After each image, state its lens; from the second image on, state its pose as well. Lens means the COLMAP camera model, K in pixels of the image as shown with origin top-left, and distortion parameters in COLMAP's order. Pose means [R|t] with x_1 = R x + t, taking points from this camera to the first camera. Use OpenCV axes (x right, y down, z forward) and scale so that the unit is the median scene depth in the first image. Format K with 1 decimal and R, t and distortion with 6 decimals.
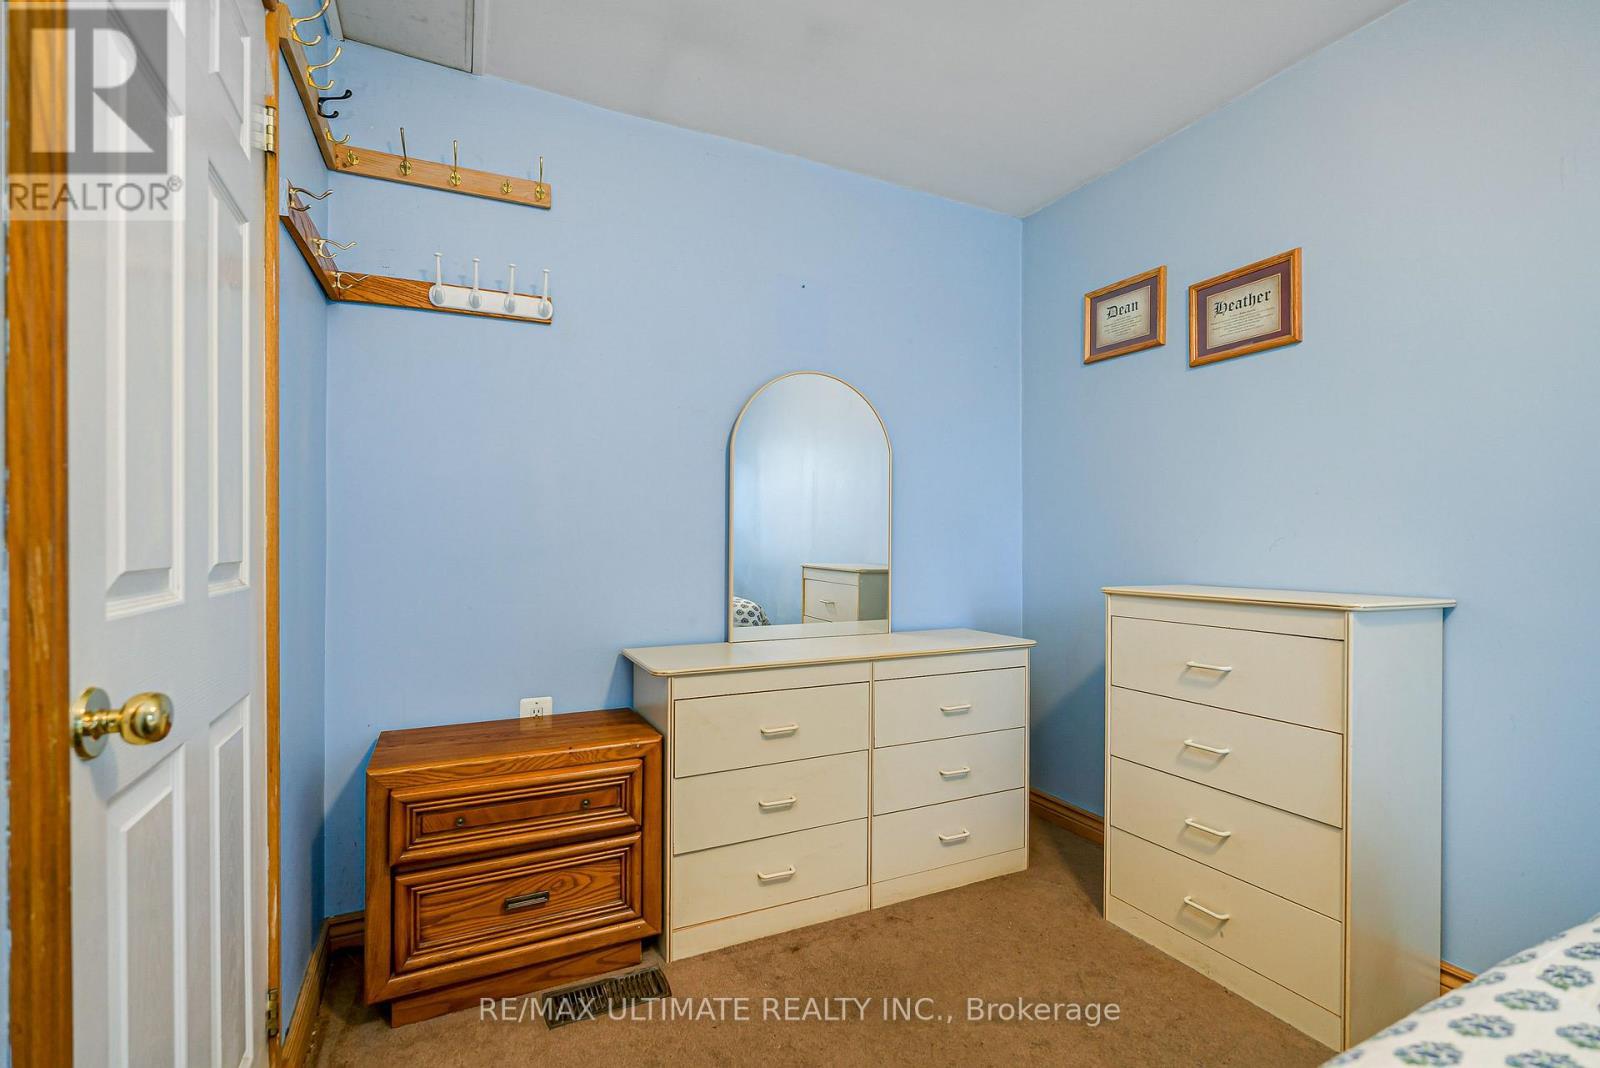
lens RADIAL K [[710.4, 0, 793.3], [0, 710.4, 541.0], [0, 0, 1]] dist [0.000143, 0.000300]
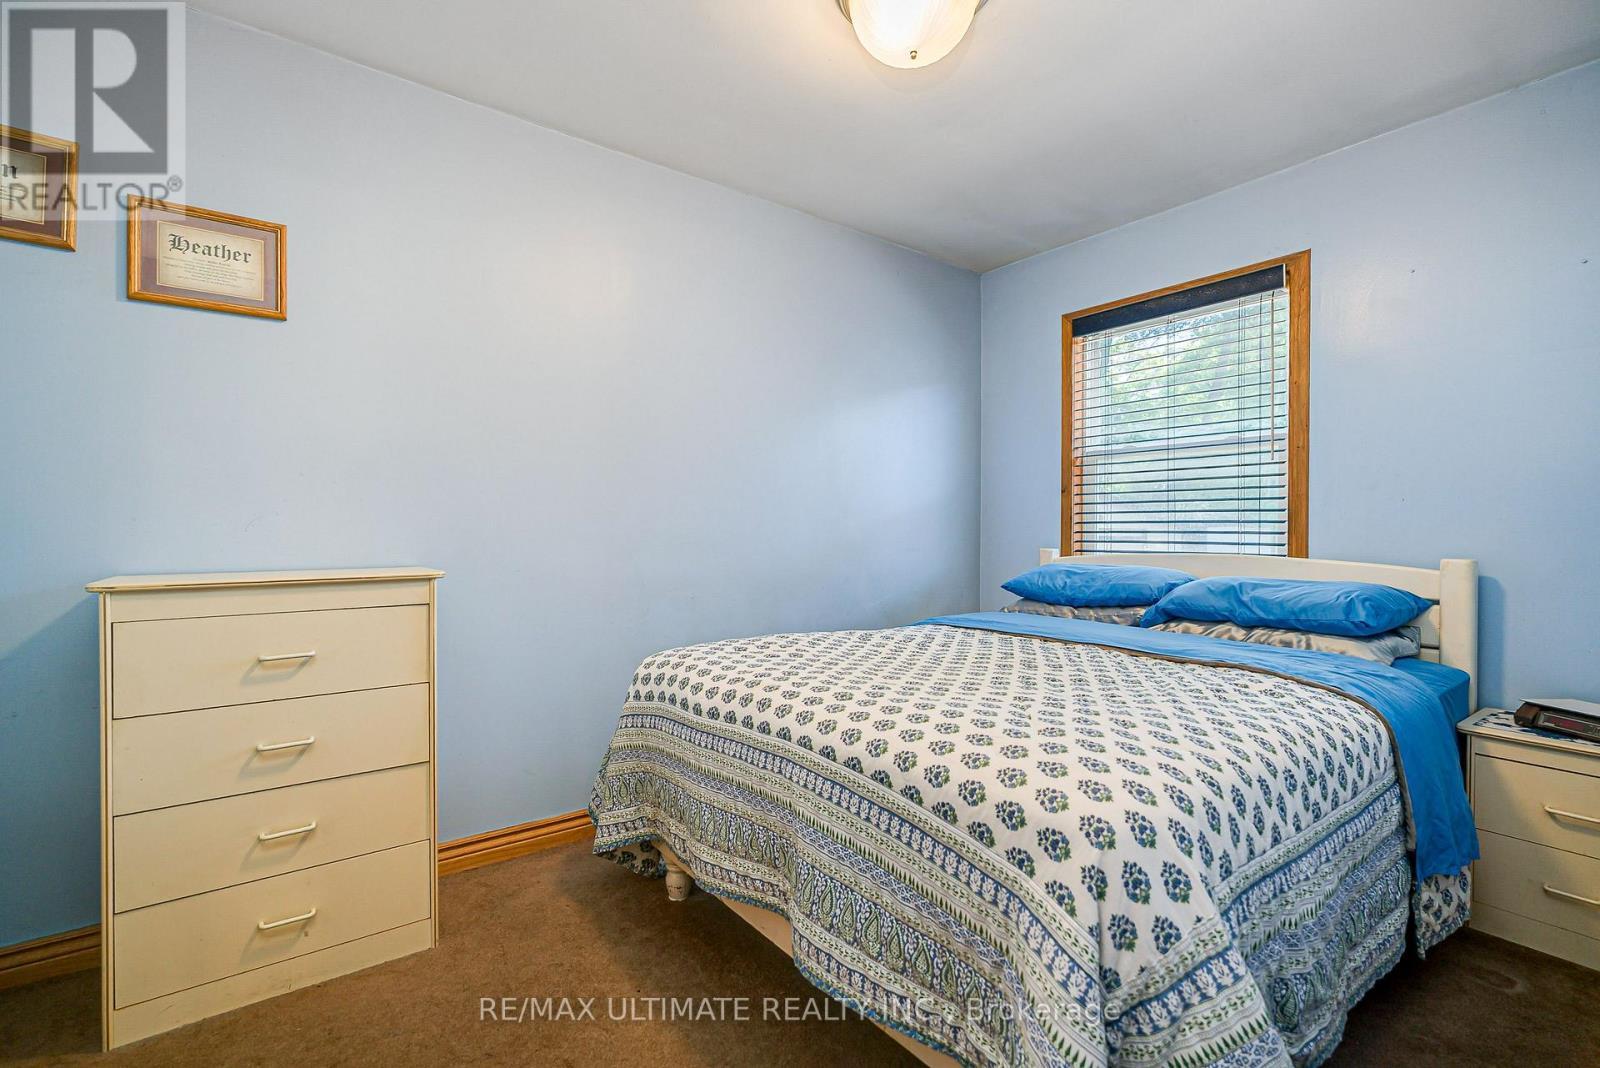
lens RADIAL K [[726.8, 0, 801.1], [0, 726.8, 519.9], [0, 0, 1]] dist [-0.000921, 0.000281]
pose [[-0.178885, 0.000062, 0.983870, -0.539743], [-0.005123, 0.999986, -0.000994, -0.002793], [-0.983857, -0.005218, -0.178882, 0.602577]]
